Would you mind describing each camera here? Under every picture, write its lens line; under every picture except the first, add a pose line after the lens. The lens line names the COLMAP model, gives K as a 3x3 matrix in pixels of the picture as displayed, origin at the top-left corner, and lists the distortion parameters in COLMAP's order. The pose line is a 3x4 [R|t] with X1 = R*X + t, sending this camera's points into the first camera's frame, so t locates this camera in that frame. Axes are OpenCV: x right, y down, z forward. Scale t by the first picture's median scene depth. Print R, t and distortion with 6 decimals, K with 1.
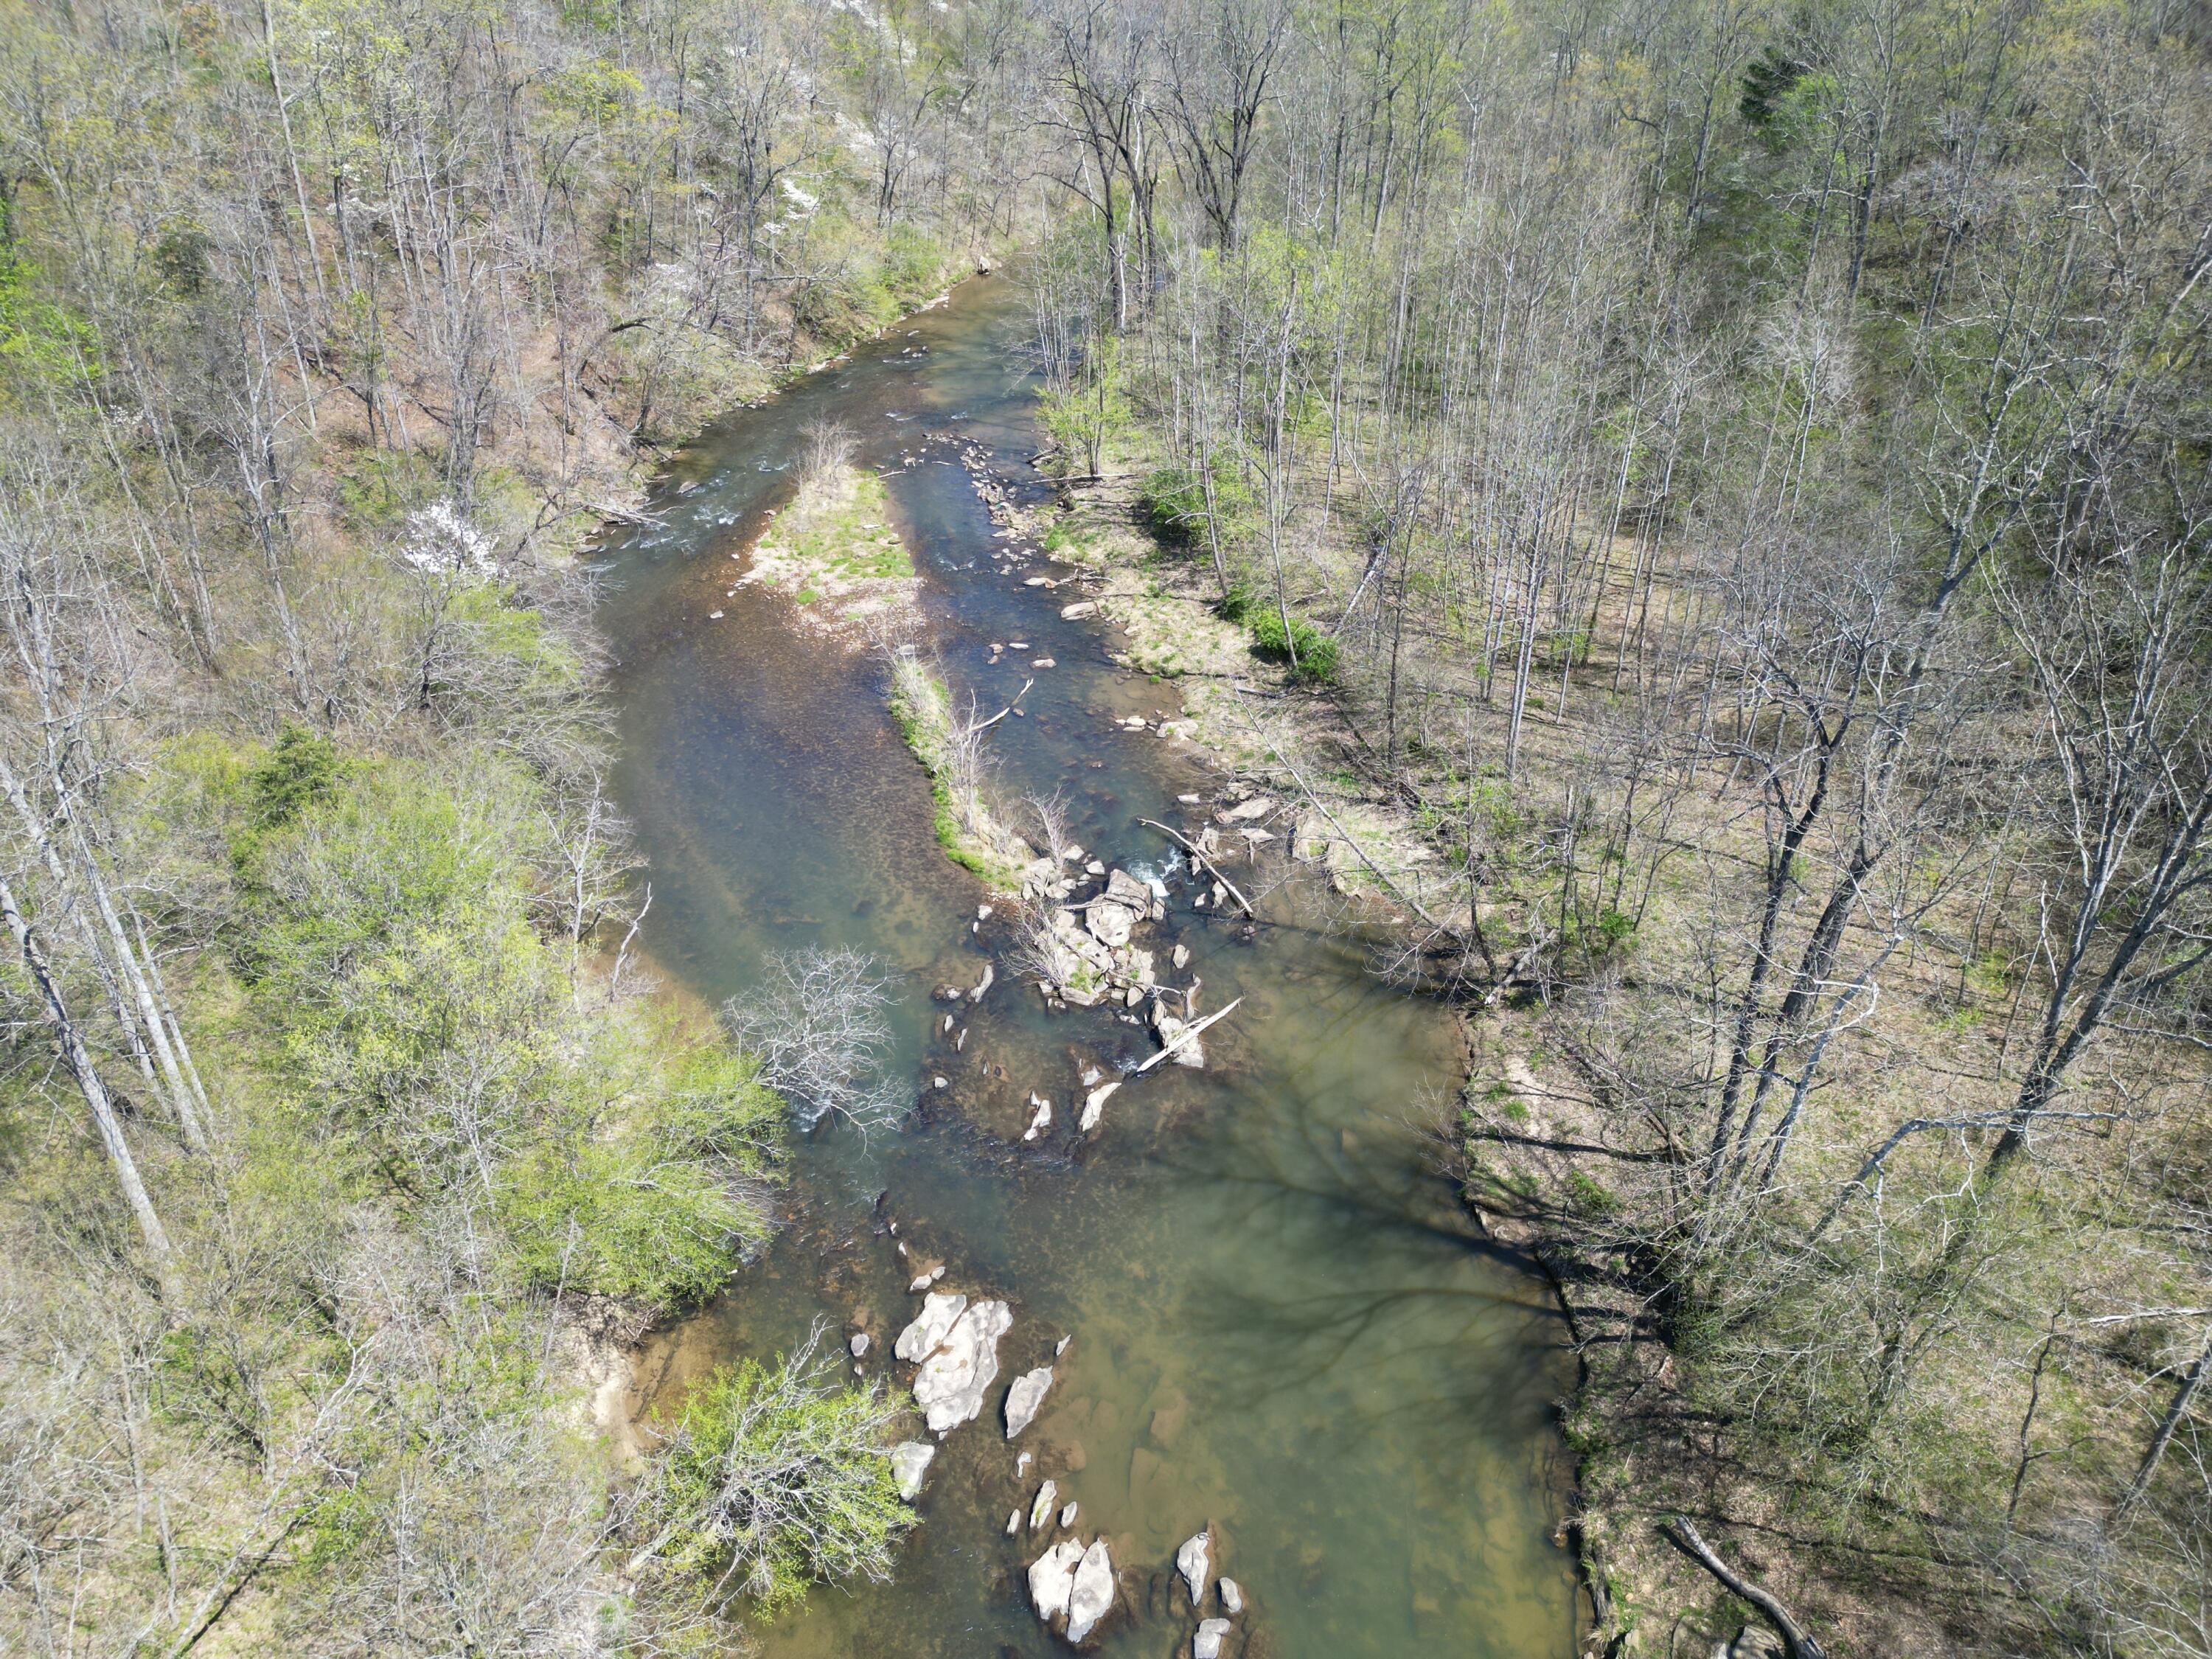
lens RADIAL K [[1539.2, 0, 1102.0], [0, 1539.2, 845.8], [0, 0, 1]] dist [0.061321, -0.050761]
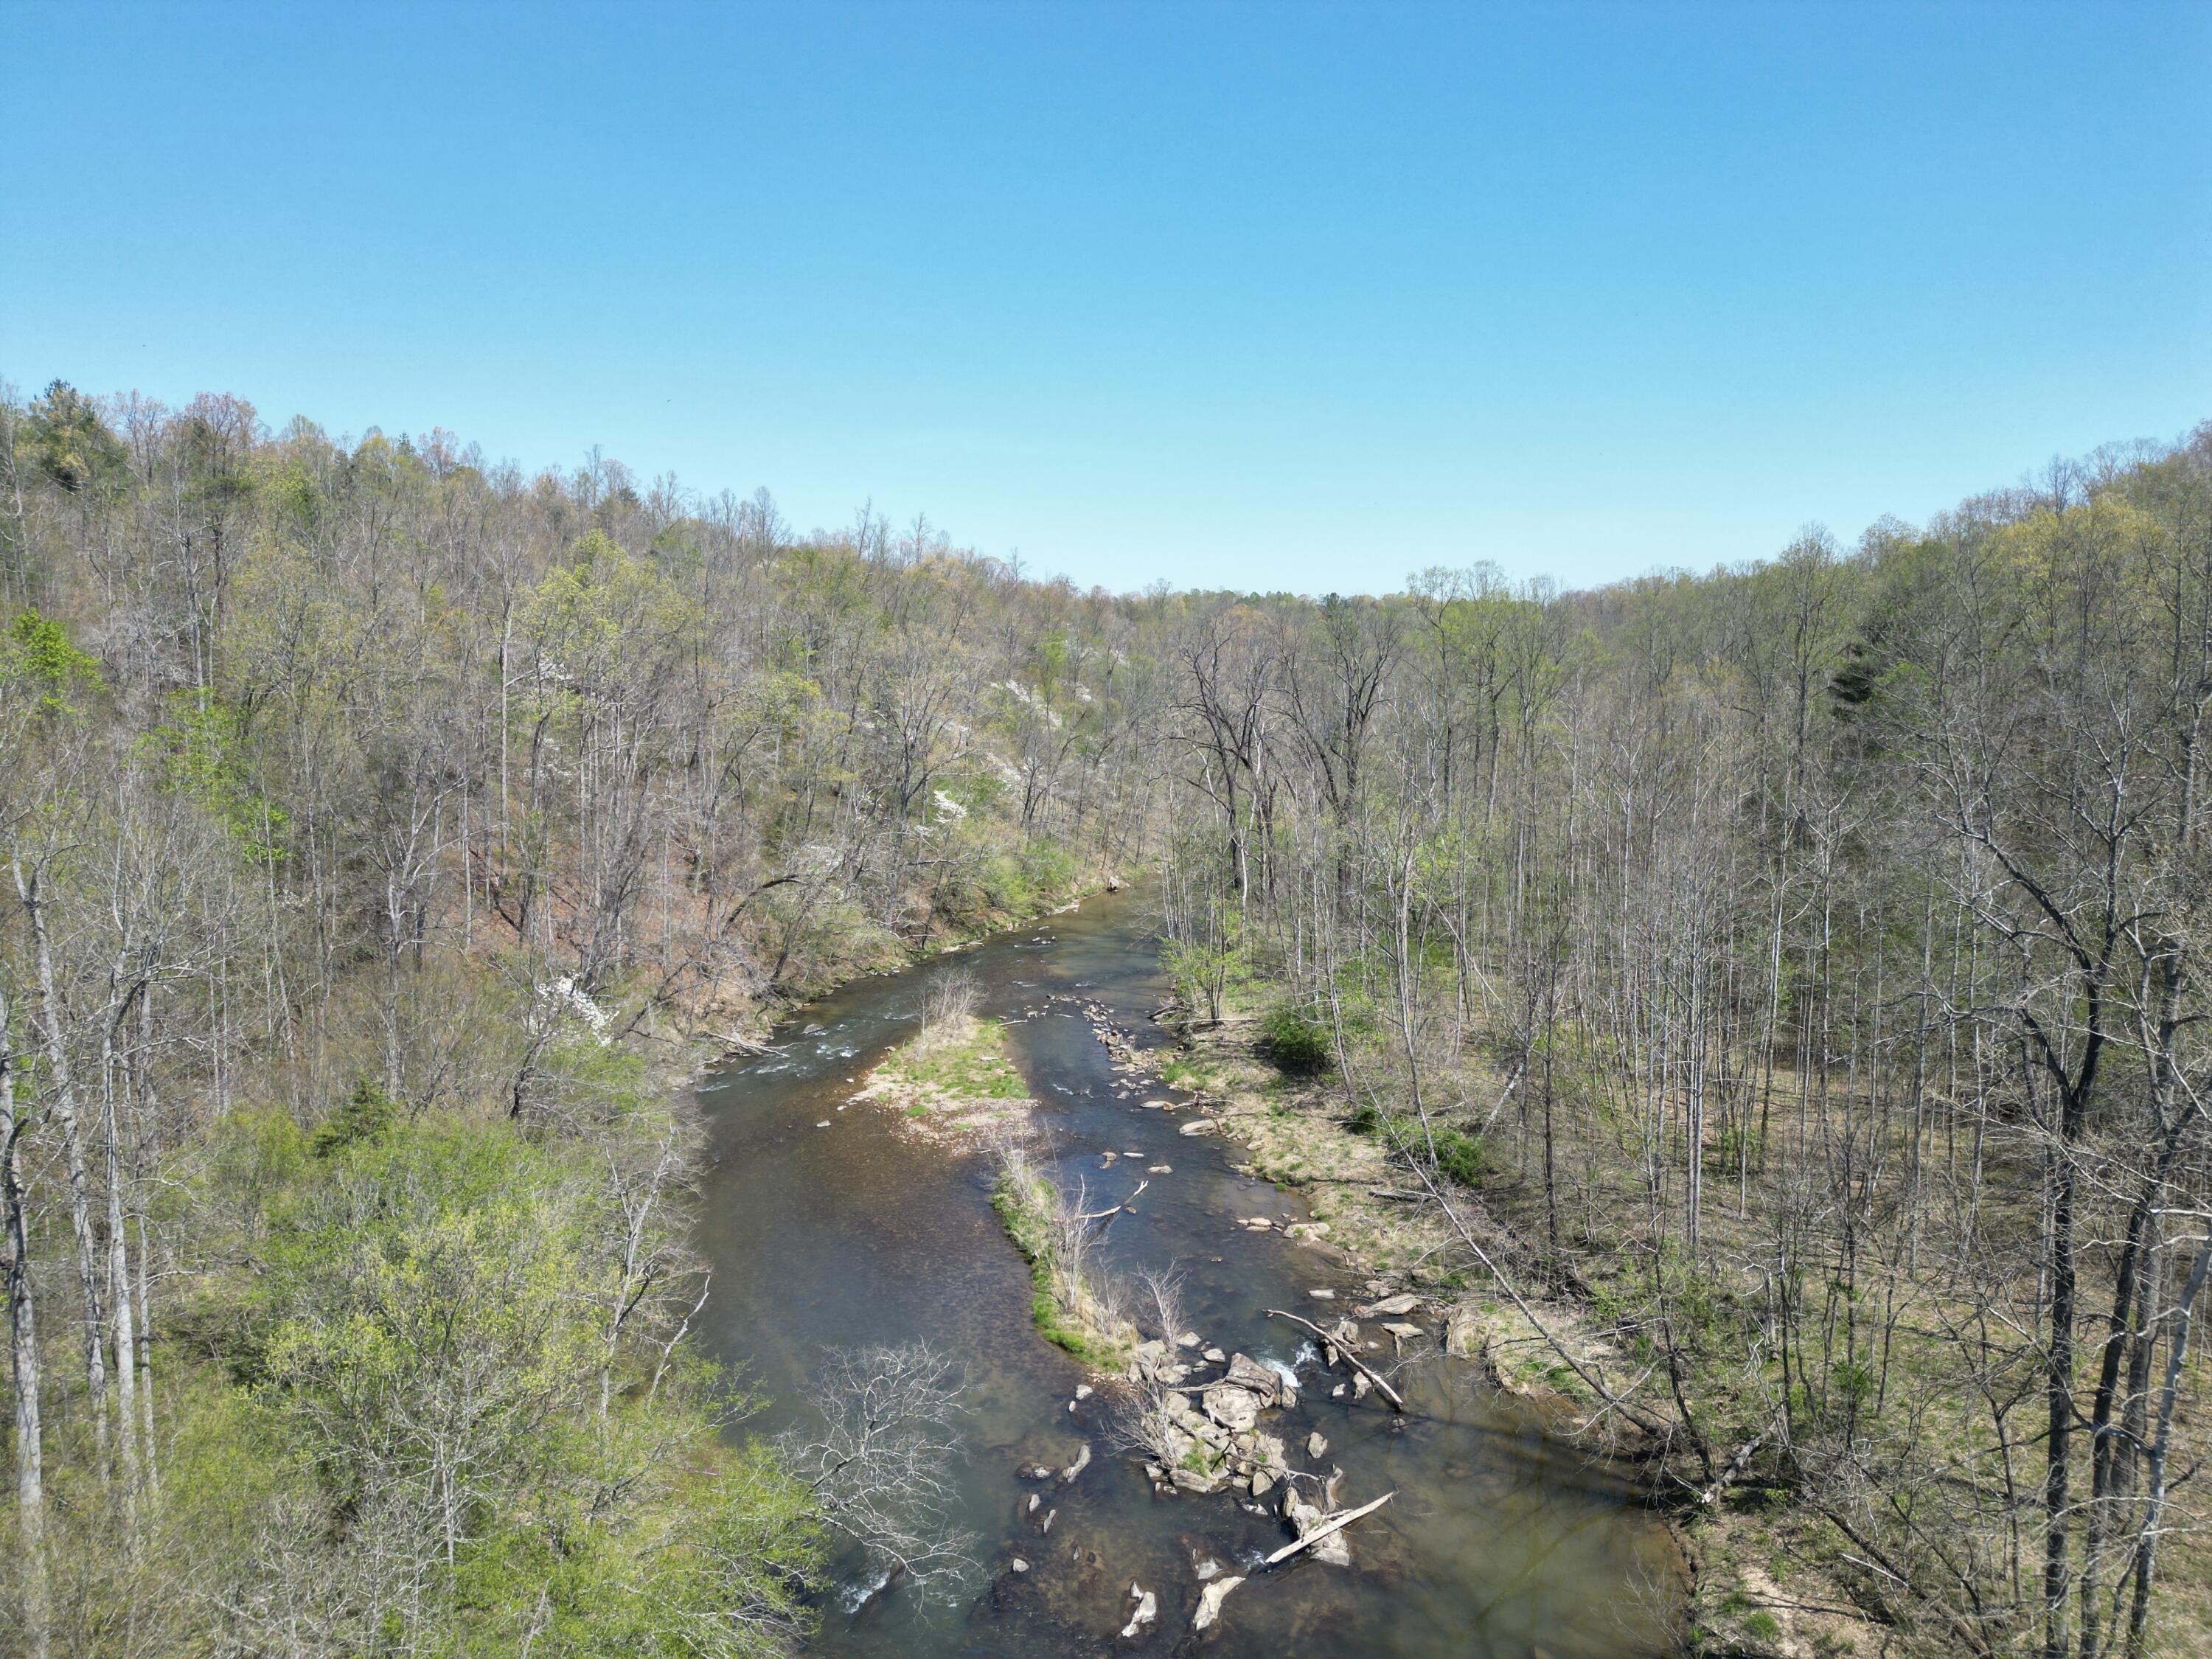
lens RADIAL K [[1539.2, 0, 1103.4], [0, 1539.2, 828.4], [0, 0, 1]] dist [0.061321, -0.050761]
pose [[0.996867, 0.011290, -0.078288, -0.001880], [-0.044734, 0.896740, -0.440291, 0.146656], [0.065233, 0.442414, 0.894435, 0.094946]]
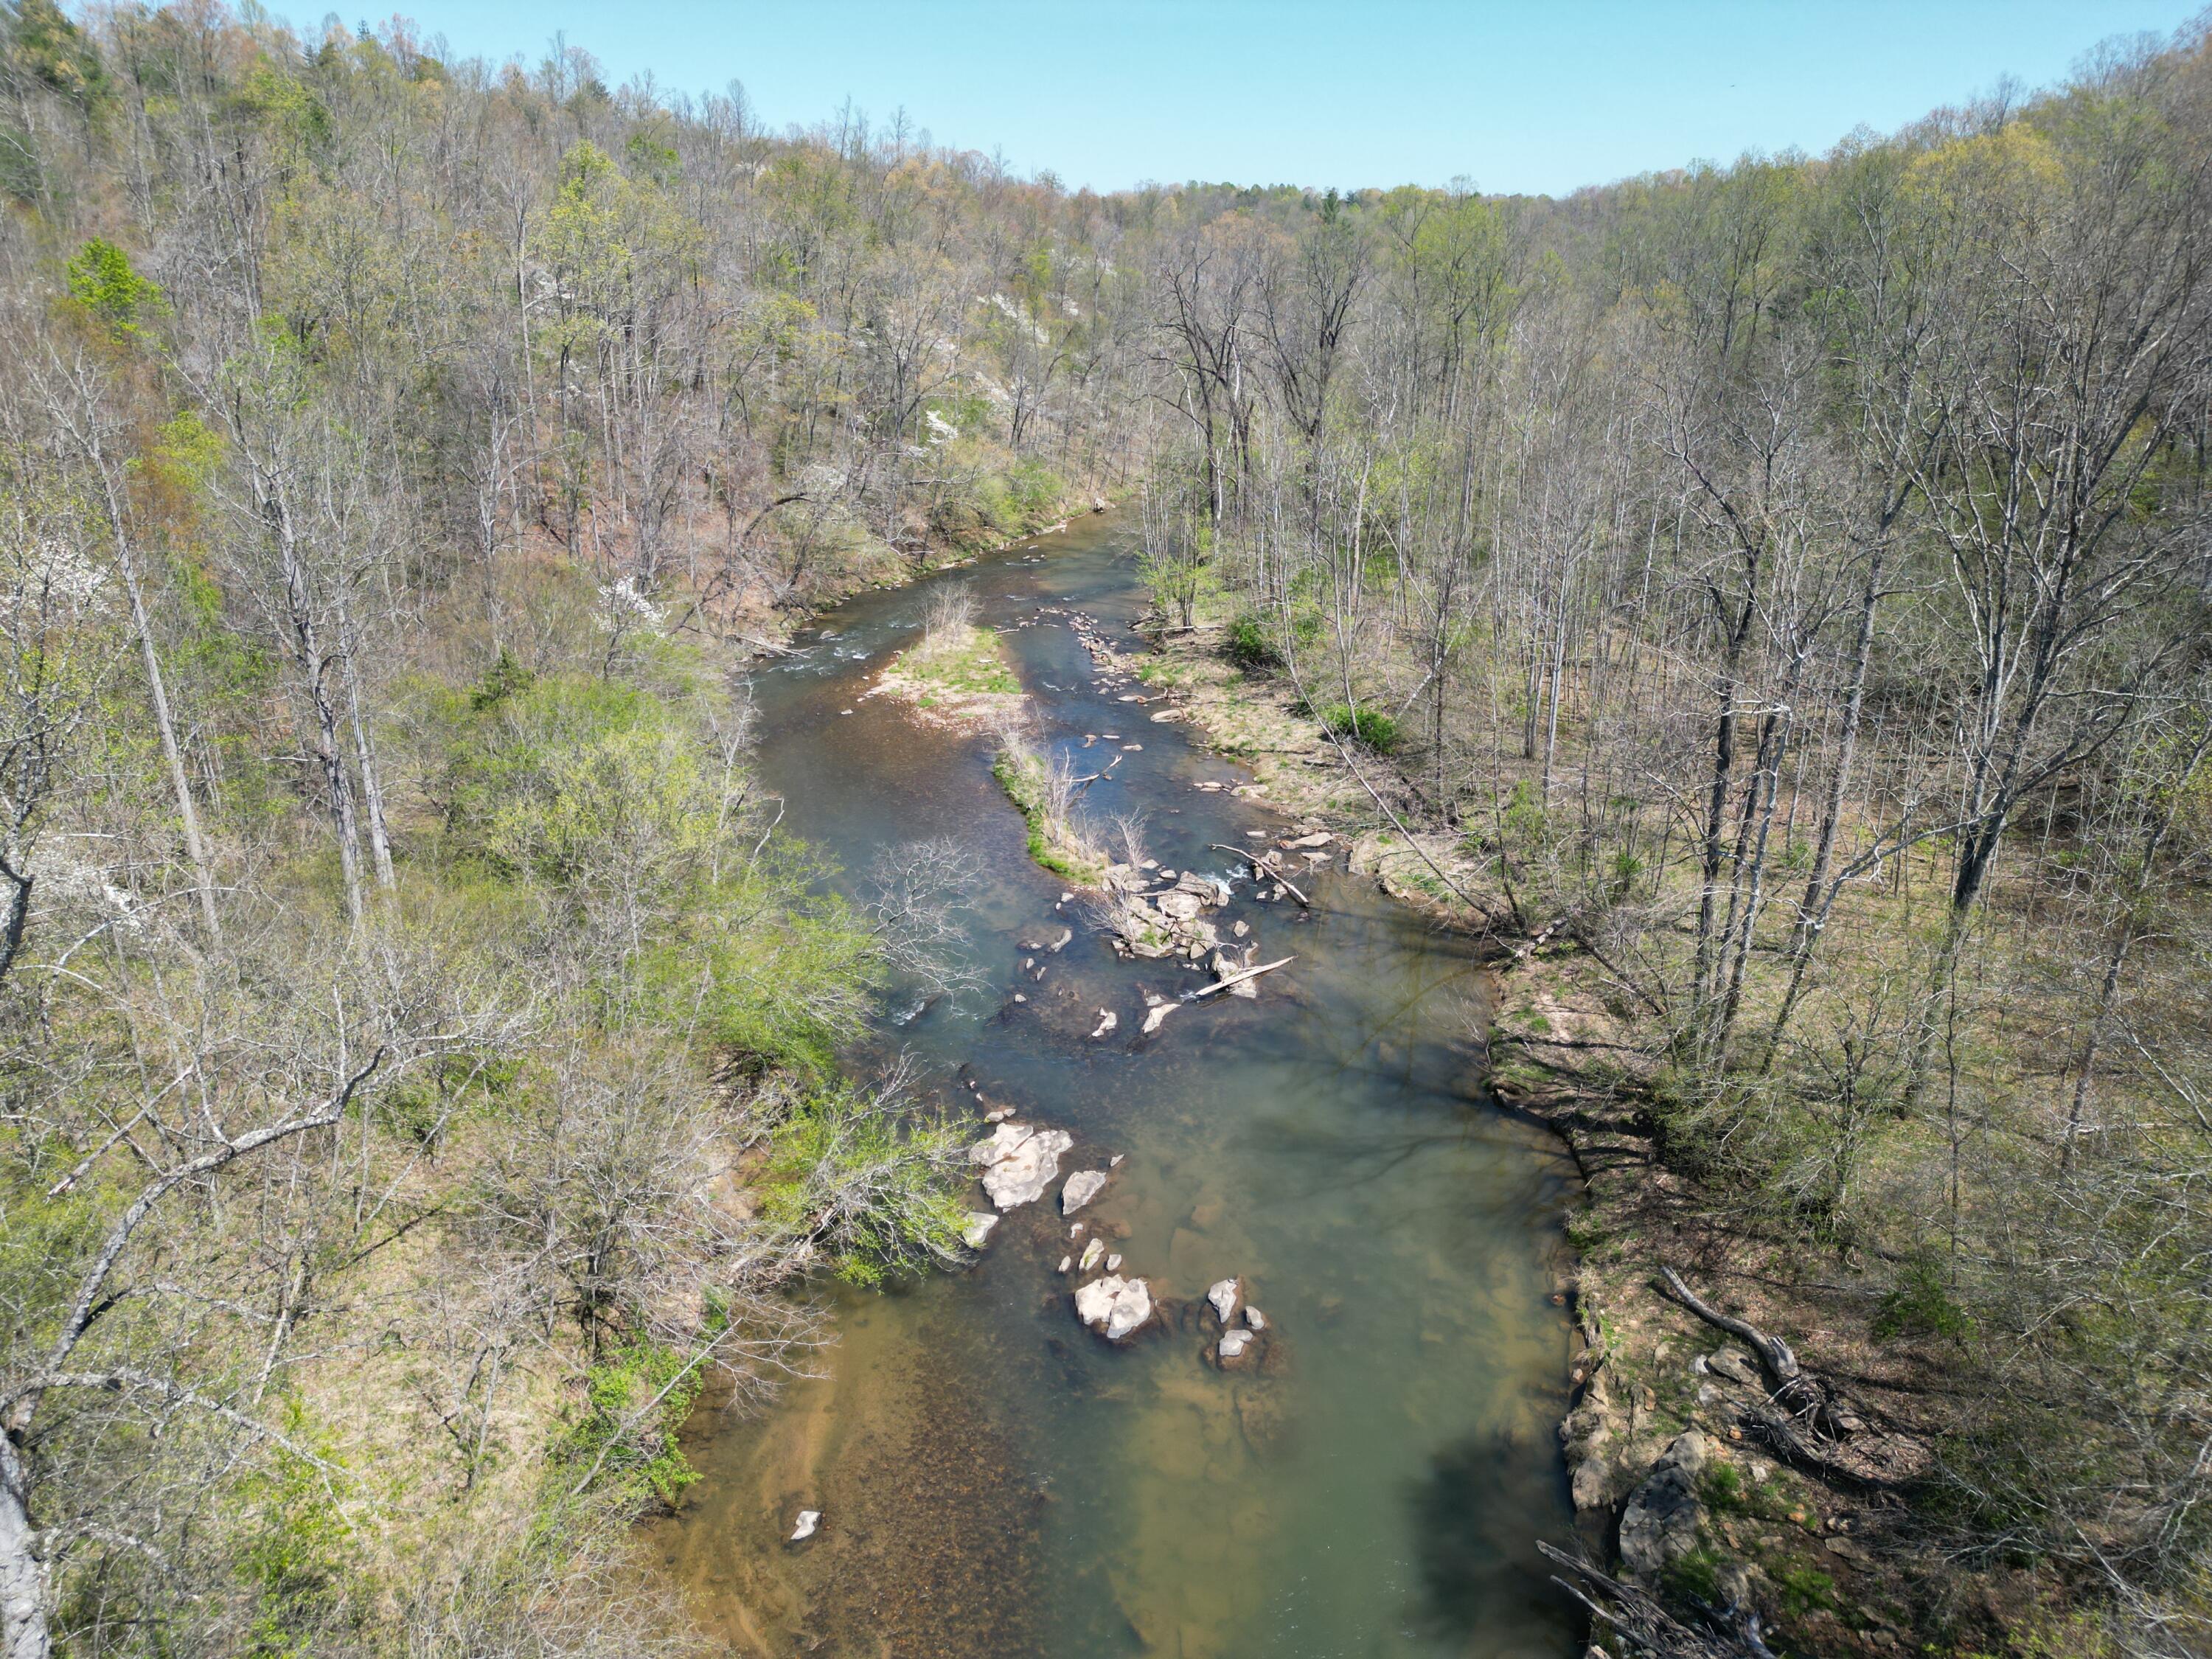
lens RADIAL K [[1539.2, 0, 1099.8], [0, 1539.2, 857.2], [0, 0, 1]] dist [0.061321, -0.050761]
pose [[0.997112, 0.029375, -0.070027, 0.025500], [-0.042691, 0.979470, -0.197016, 0.242560], [0.062803, 0.199436, 0.977896, -0.100868]]
